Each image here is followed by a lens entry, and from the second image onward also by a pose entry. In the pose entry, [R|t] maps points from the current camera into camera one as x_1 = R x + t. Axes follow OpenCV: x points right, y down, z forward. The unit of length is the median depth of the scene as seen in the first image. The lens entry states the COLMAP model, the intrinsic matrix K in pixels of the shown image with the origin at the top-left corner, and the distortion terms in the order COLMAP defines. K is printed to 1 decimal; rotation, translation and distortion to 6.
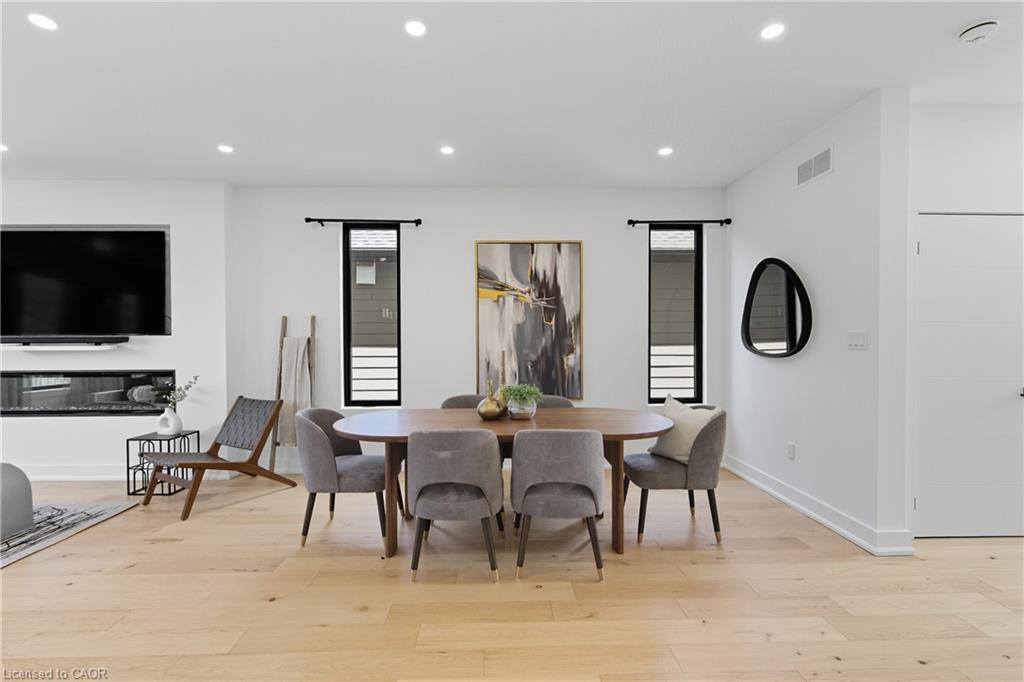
lens RADIAL K [[472.6, 0, 512.0], [0, 472.6, 341.0], [0, 0, 1]] dist [-0.001816, -0.000132]
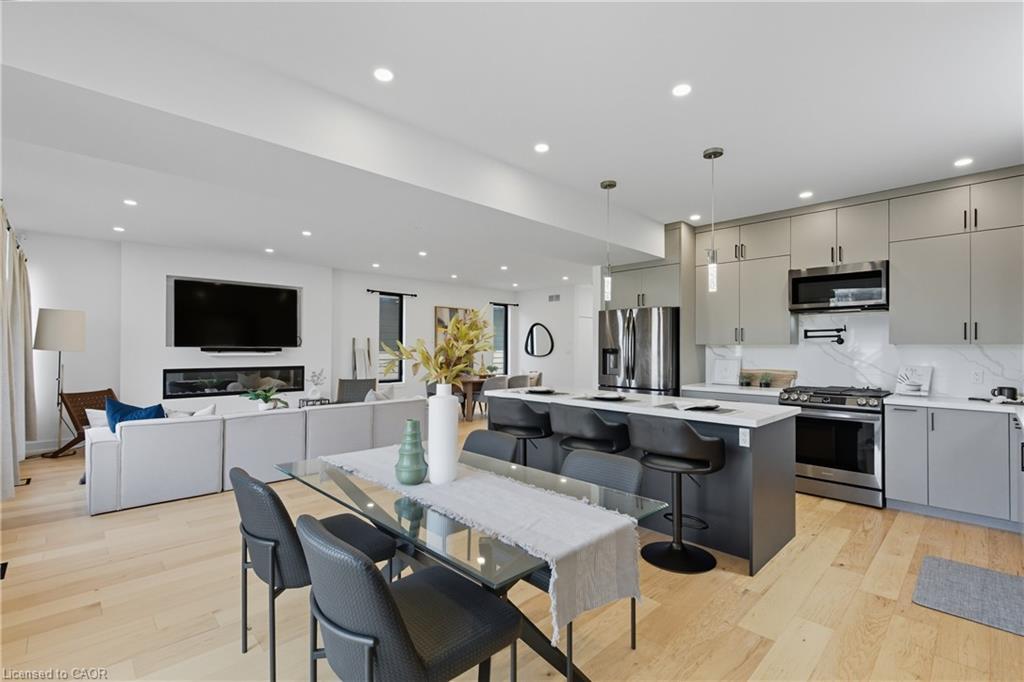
lens RADIAL K [[456.5, 0, 508.9], [0, 456.5, 344.6], [0, 0, 1]] dist [-0.001764, -0.000173]
pose [[0.734727, 0.012836, 0.678241, -1.372369], [-0.002869, 0.999871, -0.015814, 0.004469], [-0.678356, 0.009673, 0.734669, -0.877347]]
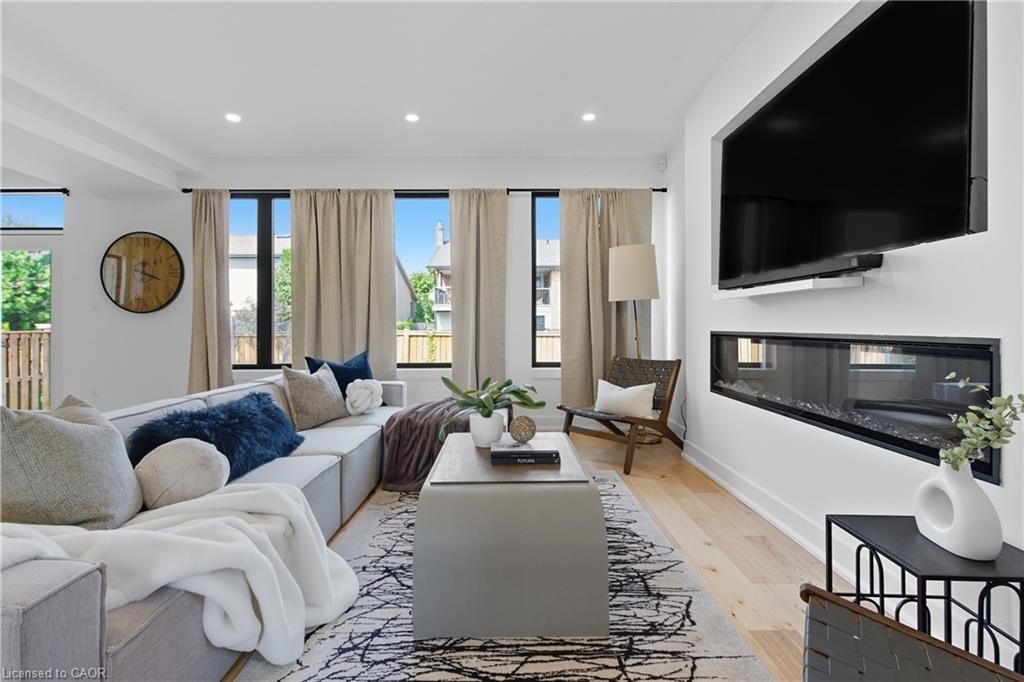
lens RADIAL K [[473.2, 0, 509.3], [0, 473.2, 325.7], [0, 0, 1]] dist [0.002443, 0.000219]
pose [[-0.017049, 0.006360, -0.999834, -0.405784], [-0.000351, 0.999980, 0.006367, 0.051931], [0.999855, 0.000459, -0.017046, 0.700487]]
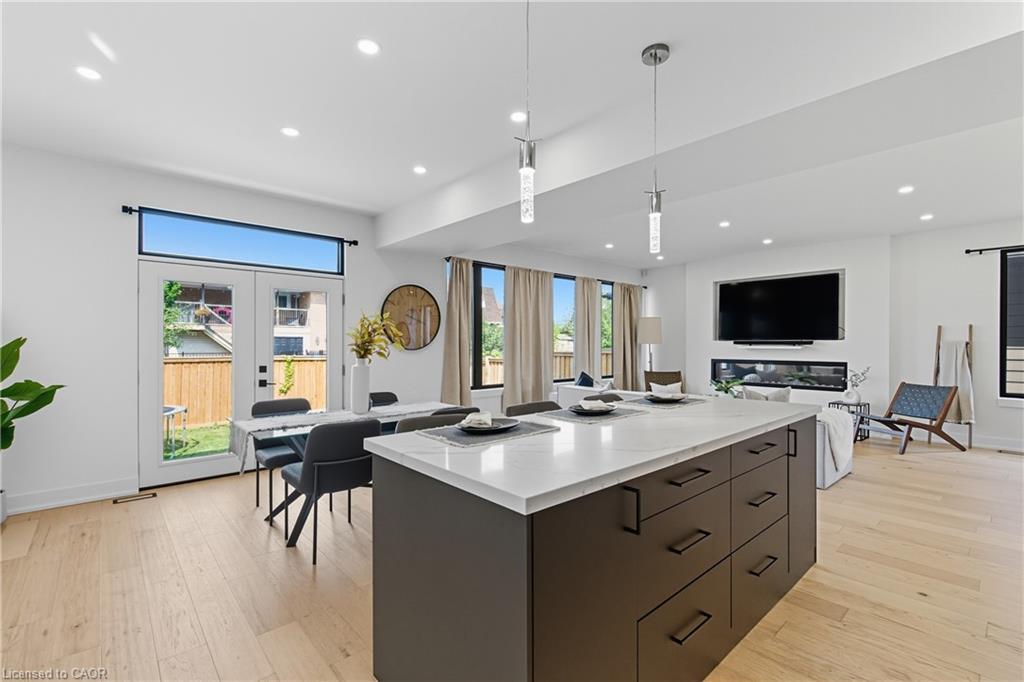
lens RADIAL K [[456.5, 0, 508.9], [0, 456.5, 344.6], [0, 0, 1]] dist [-0.001764, -0.000173]
pose [[0.651032, 0.008397, -0.759004, -0.312427], [-0.008174, 0.999958, 0.004052, 0.006666], [0.759006, 0.003566, 0.651073, -0.823961]]
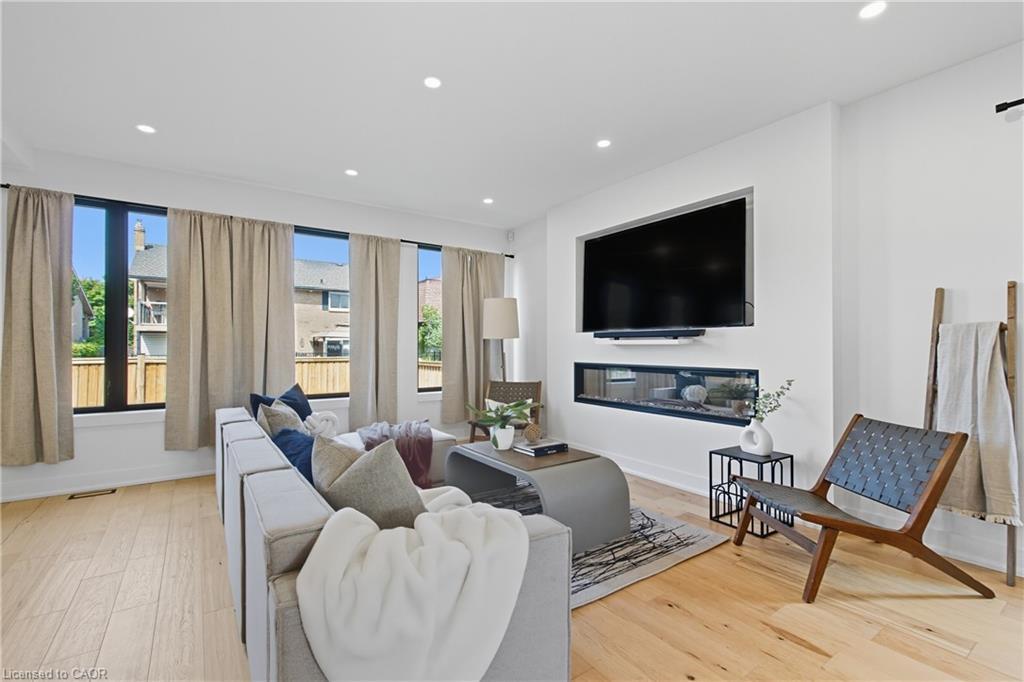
lens RADIAL K [[456.5, 0, 508.9], [0, 456.5, 344.6], [0, 0, 1]] dist [-0.001764, -0.000173]
pose [[0.549162, 0.002688, -0.835712, -0.318567], [-0.007388, 0.999971, -0.001638, 0.024005], [0.835683, 0.007074, 0.549166, 0.248369]]
